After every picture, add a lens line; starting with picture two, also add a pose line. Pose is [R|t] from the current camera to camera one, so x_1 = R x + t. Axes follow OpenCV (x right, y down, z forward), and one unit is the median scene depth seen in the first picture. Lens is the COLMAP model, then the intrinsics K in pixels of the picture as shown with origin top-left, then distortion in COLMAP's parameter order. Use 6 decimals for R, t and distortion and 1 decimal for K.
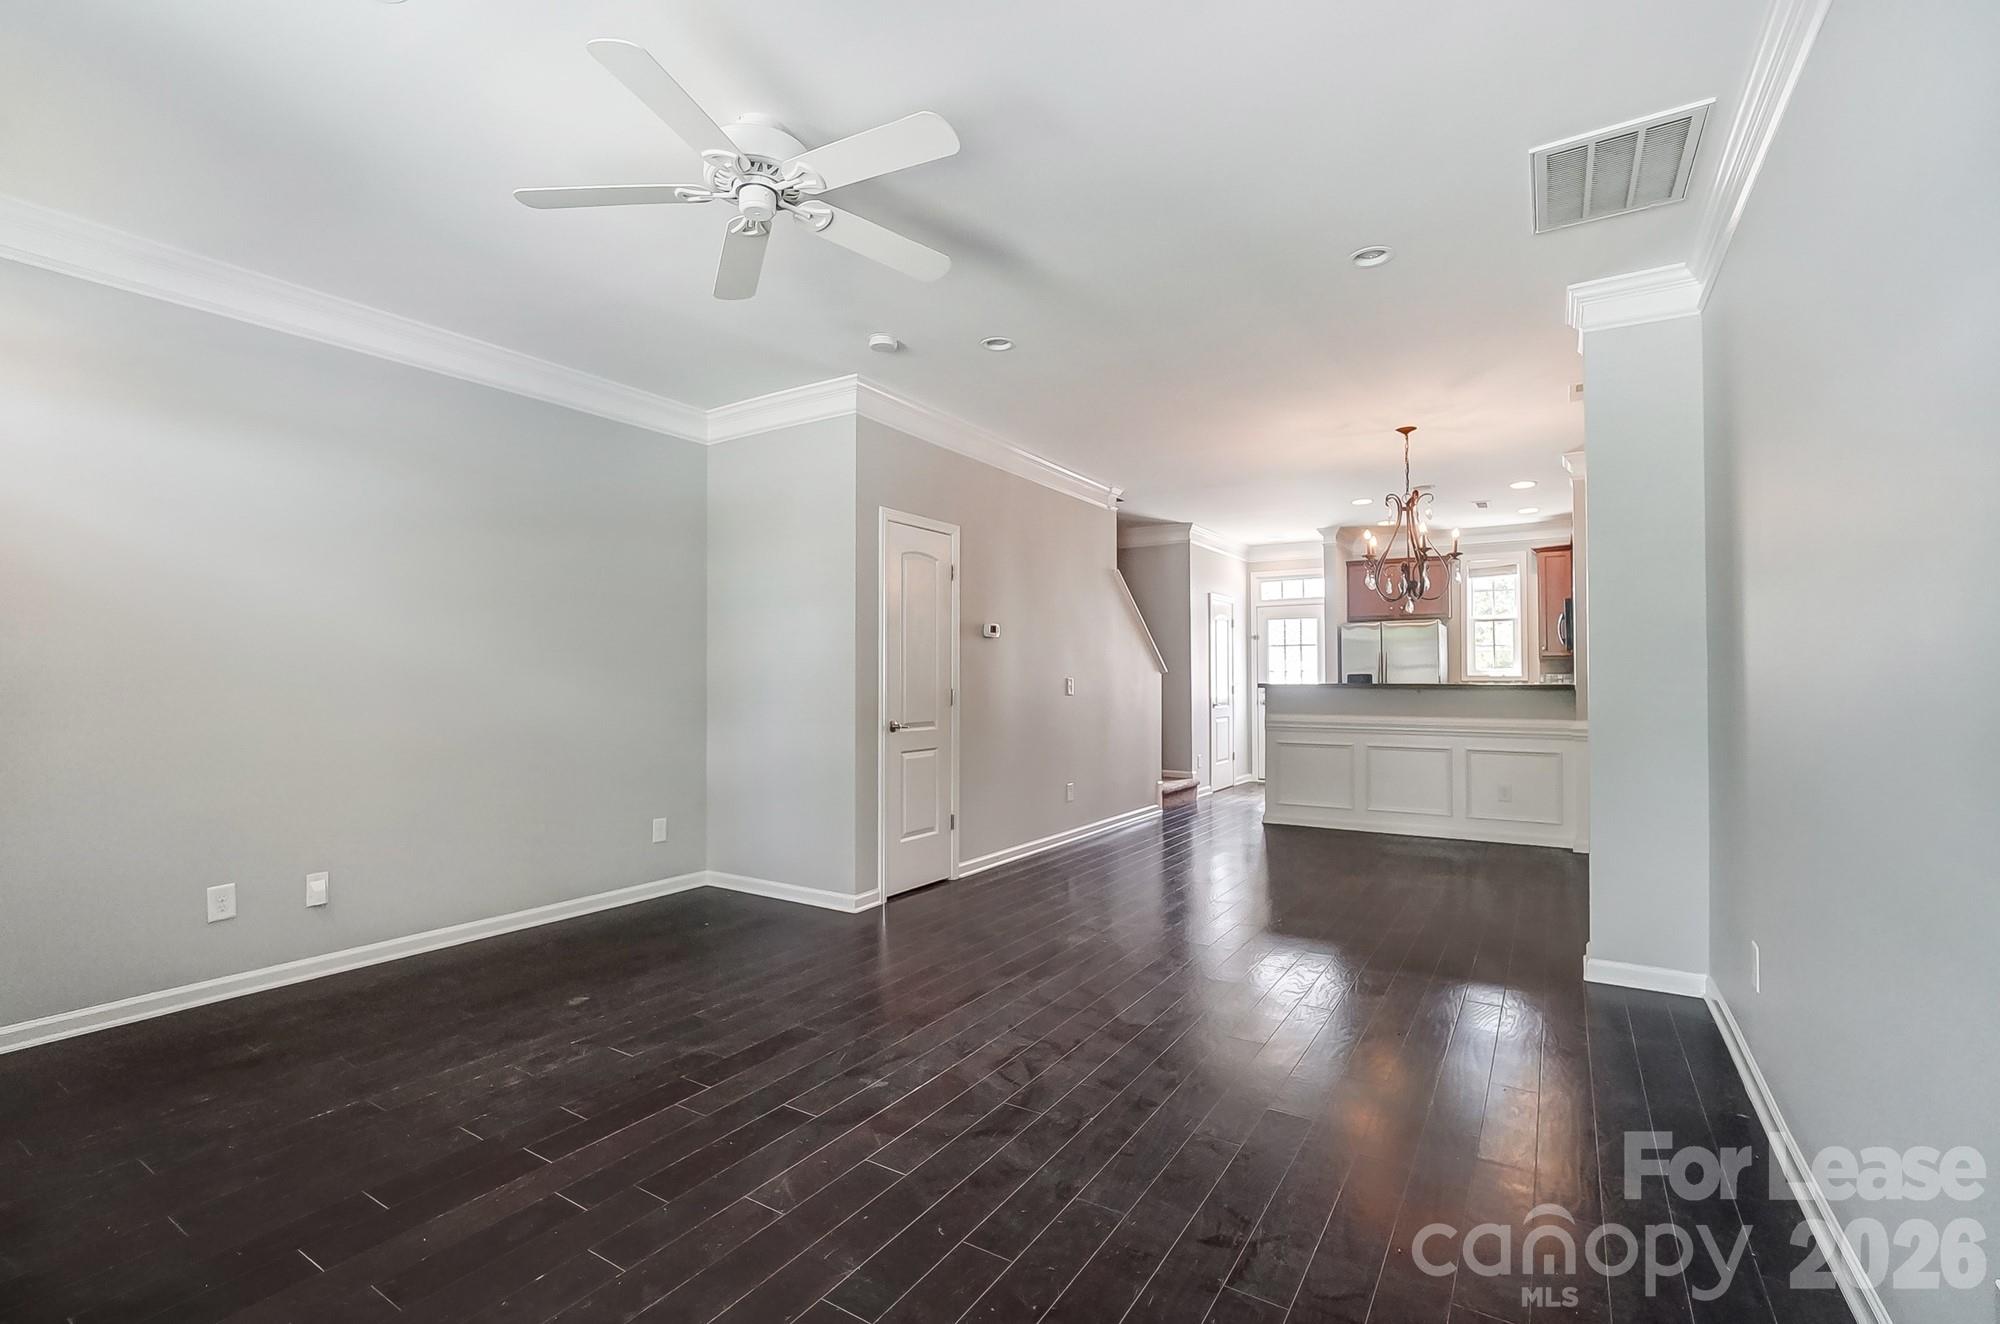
lens RADIAL K [[906.5, 0, 982.7], [0, 906.5, 660.8], [0, 0, 1]] dist [-0.018710, 0.003236]
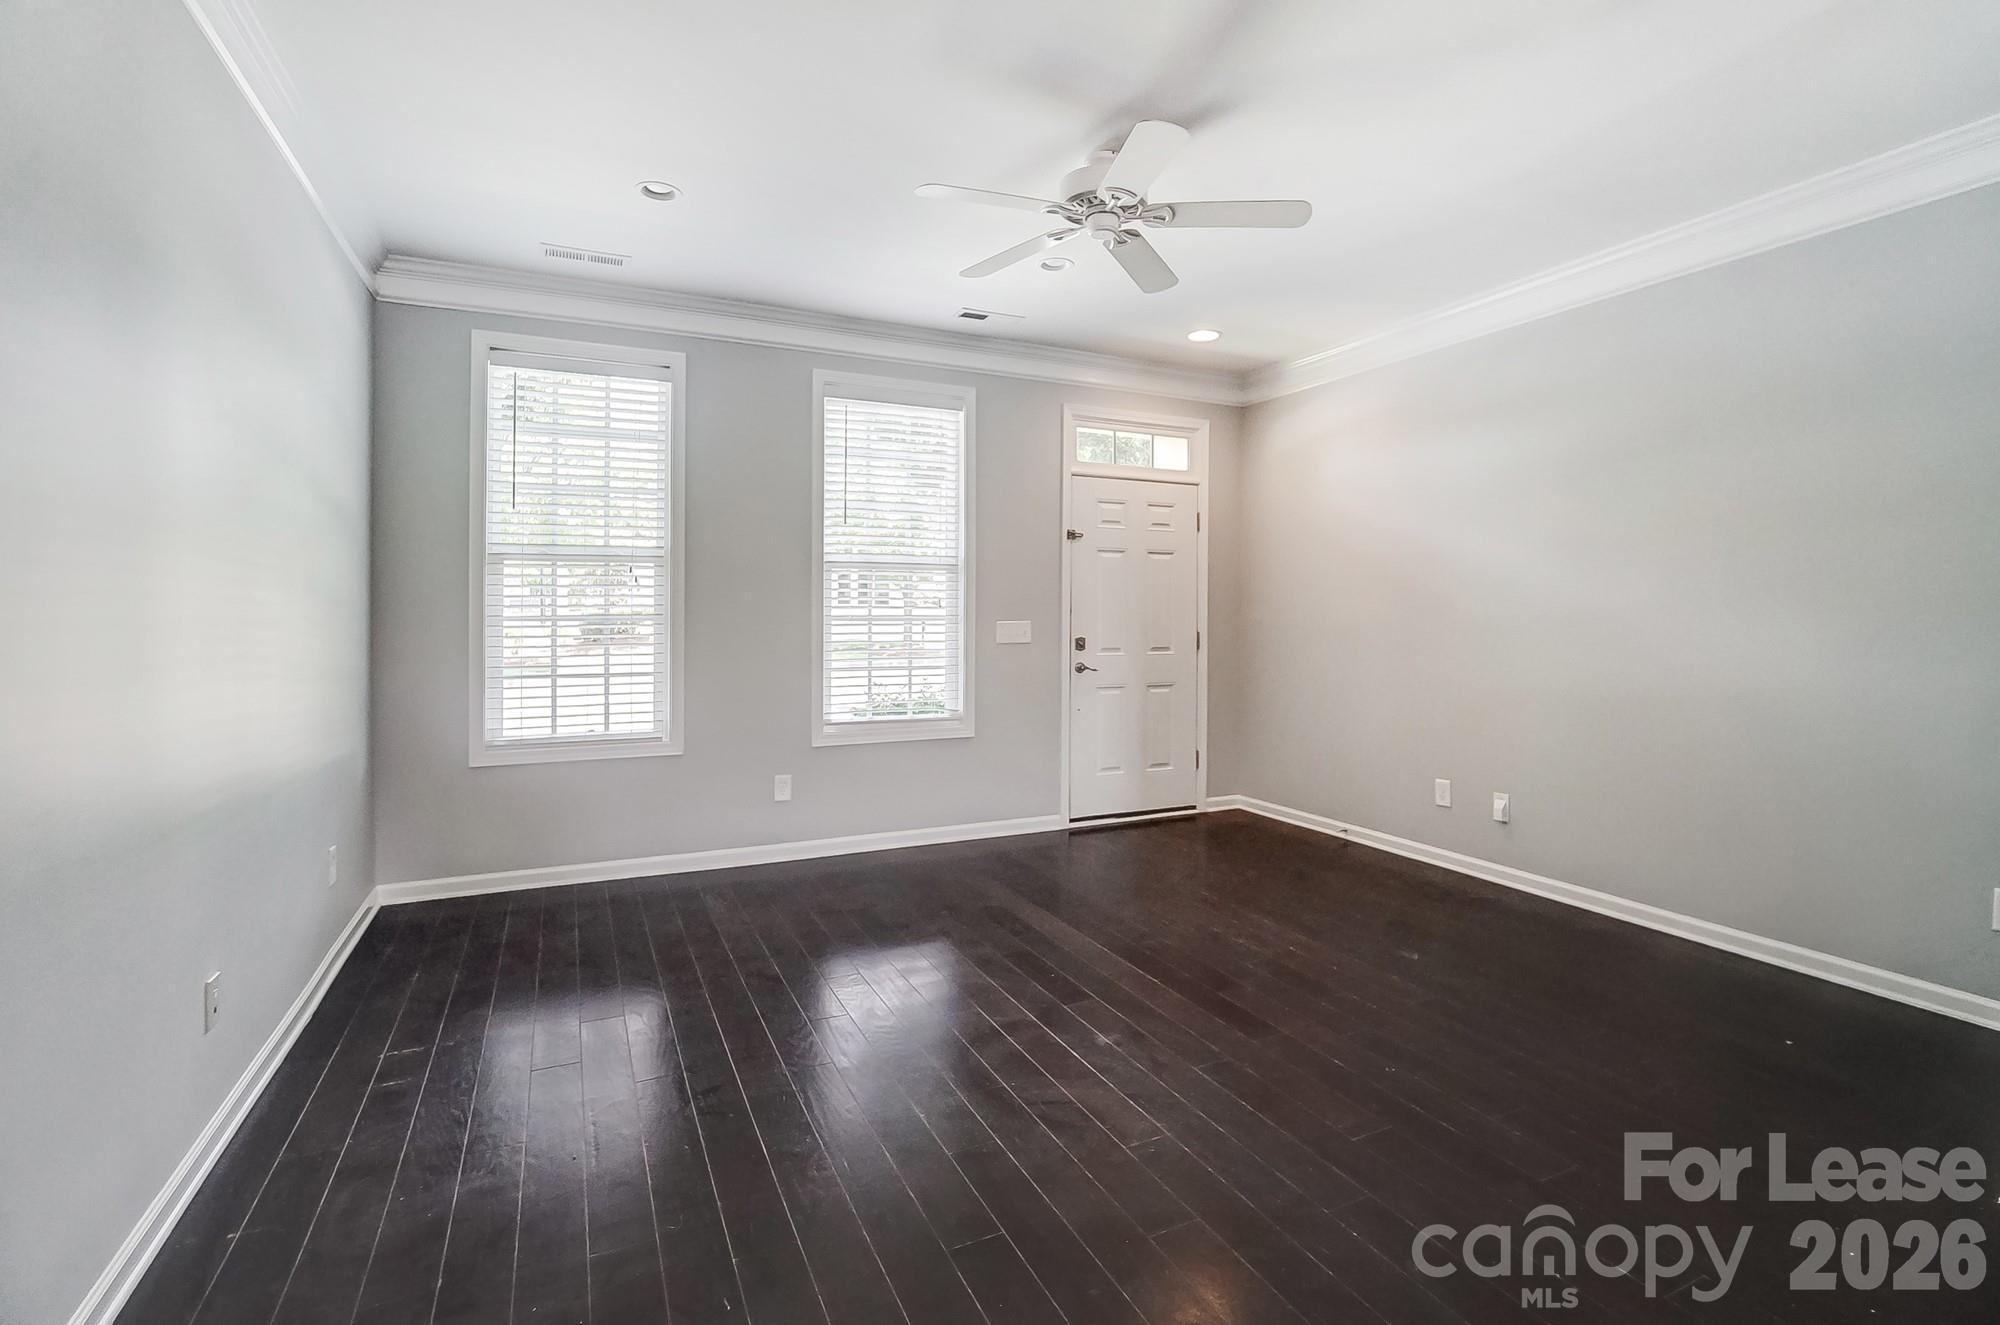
lens RADIAL K [[925.0, 0, 1000.0], [0, 925.0, 598.4], [0, 0, 1]] dist [-0.024880, 0.011039]
pose [[-0.525190, -0.006306, -0.850962, 0.463388], [0.018089, 0.999664, -0.018572, -0.003645], [0.850793, -0.025147, -0.524899, 0.821482]]
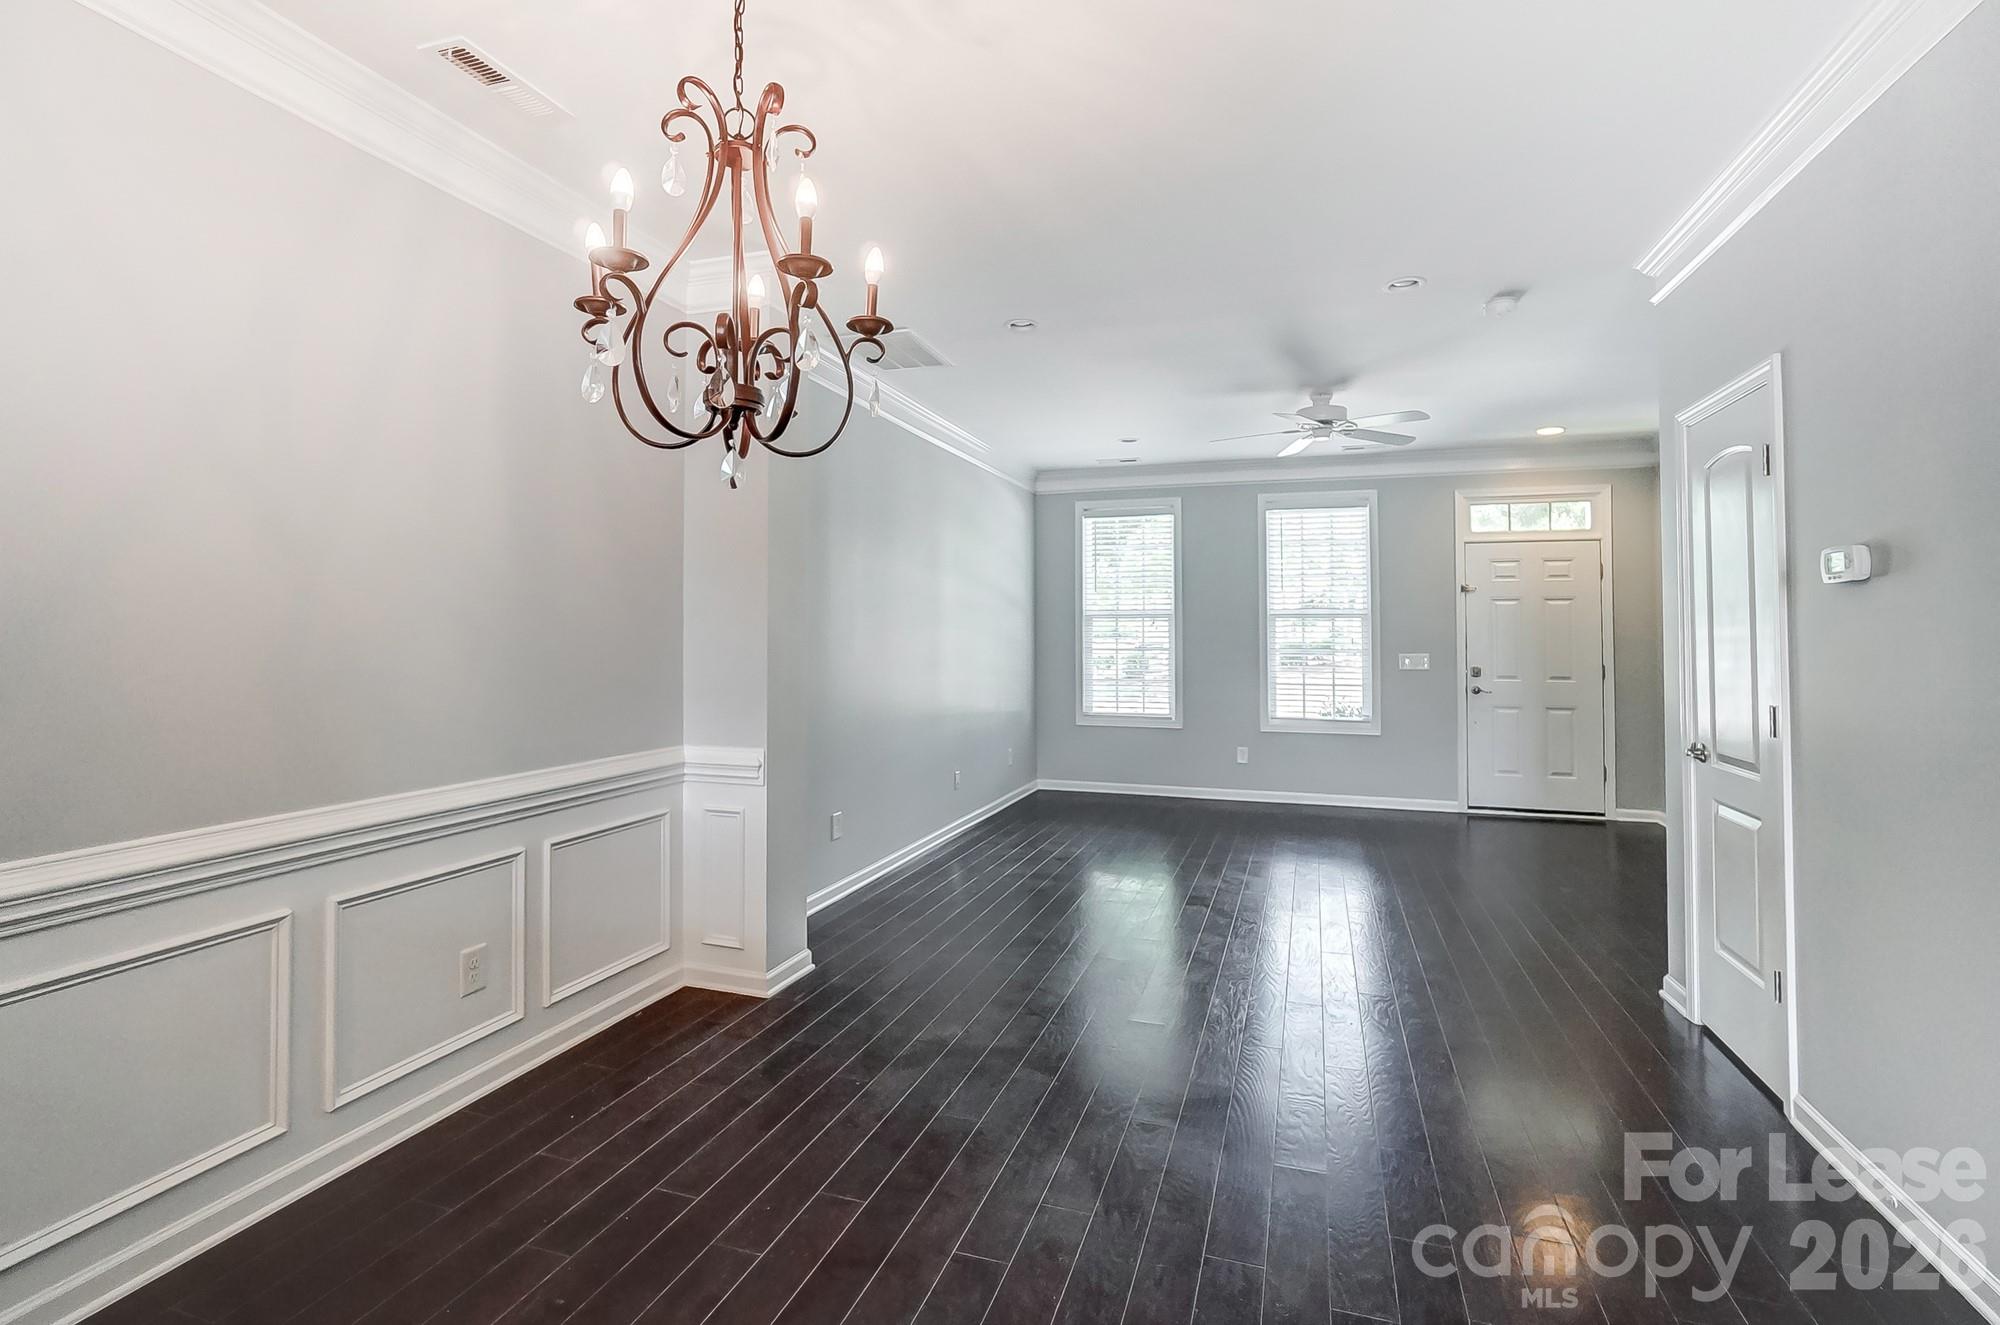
lens RADIAL K [[925.0, 0, 981.6], [0, 925.0, 612.5], [0, 0, 1]] dist [-0.024880, 0.011039]
pose [[-0.973357, -0.006221, -0.229209, 0.554085], [0.005237, 0.998768, -0.049346, 0.006345], [0.229234, -0.049231, -0.972126, 1.575410]]
